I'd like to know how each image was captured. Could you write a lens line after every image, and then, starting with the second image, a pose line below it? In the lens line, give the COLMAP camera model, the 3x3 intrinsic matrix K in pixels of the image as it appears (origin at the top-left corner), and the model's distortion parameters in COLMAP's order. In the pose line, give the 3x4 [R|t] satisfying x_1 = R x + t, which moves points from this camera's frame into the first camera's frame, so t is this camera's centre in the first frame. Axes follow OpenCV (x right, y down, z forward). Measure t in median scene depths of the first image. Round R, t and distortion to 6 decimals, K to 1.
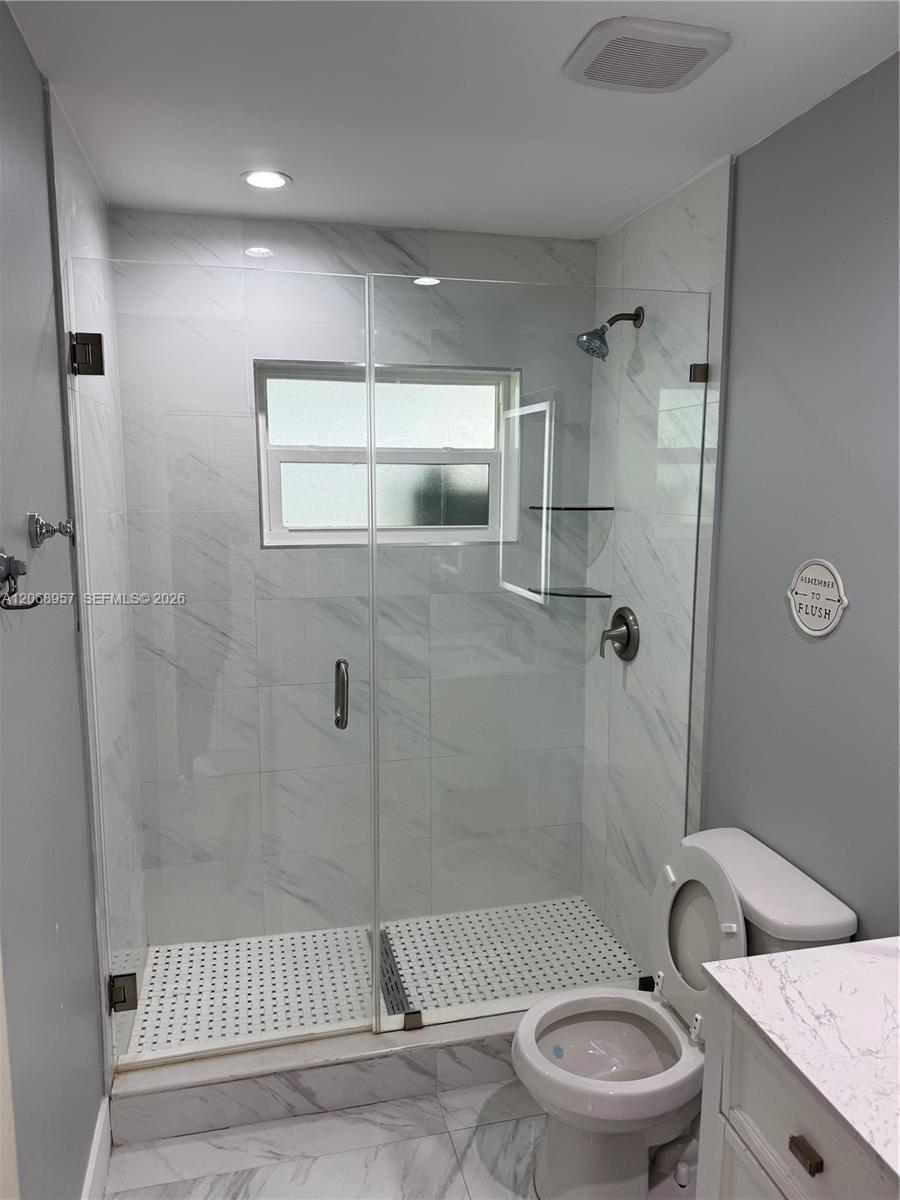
lens RADIAL K [[850.4, 0, 447.7], [0, 850.4, 598.5], [0, 0, 1]] dist [0.031531, -0.041223]
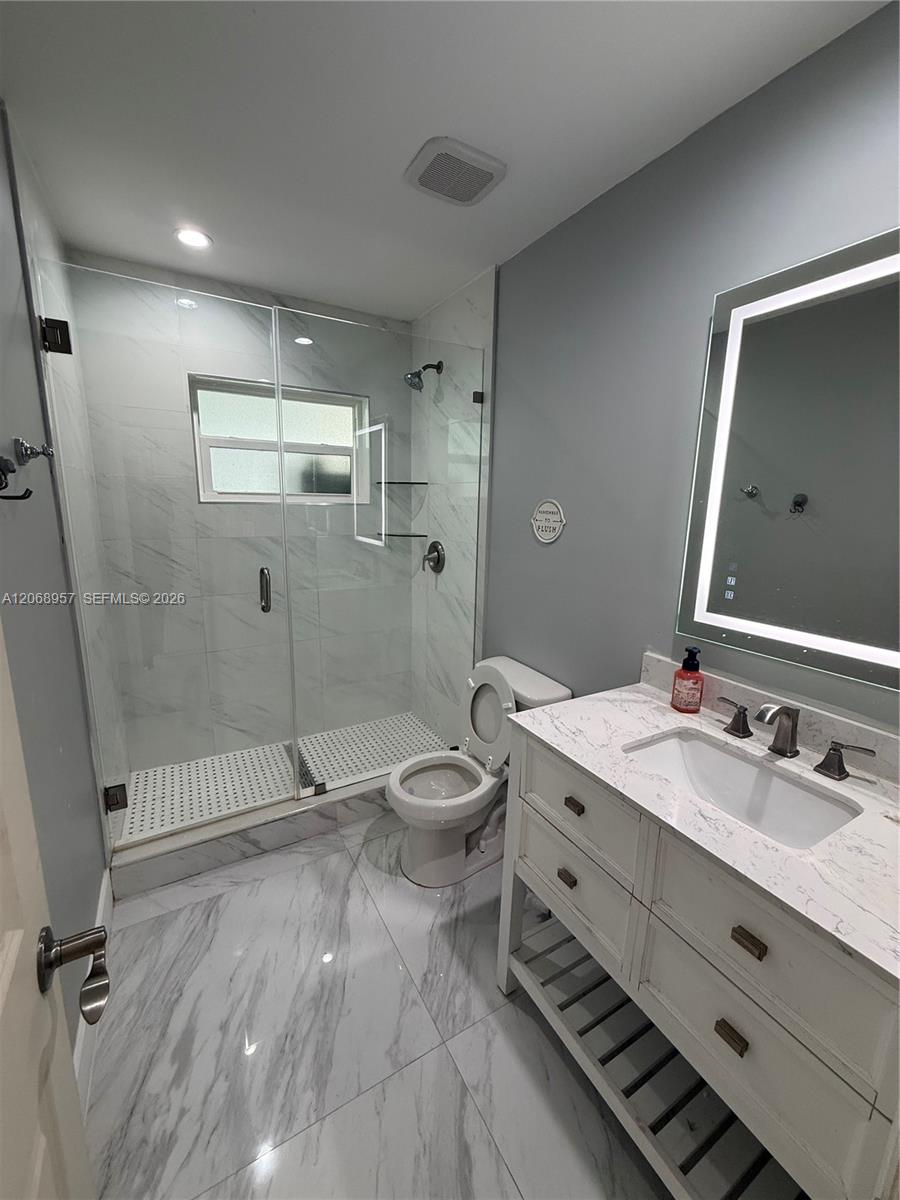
lens RADIAL K [[478.7, 0, 450.5], [0, 478.7, 595.8], [0, 0, 1]] dist [-0.004191, 0.001053]
pose [[0.959004, -0.038393, 0.280780, -0.044952], [0.022538, 0.997975, 0.059482, 0.075990], [-0.282495, -0.050716, 0.957927, 0.071913]]
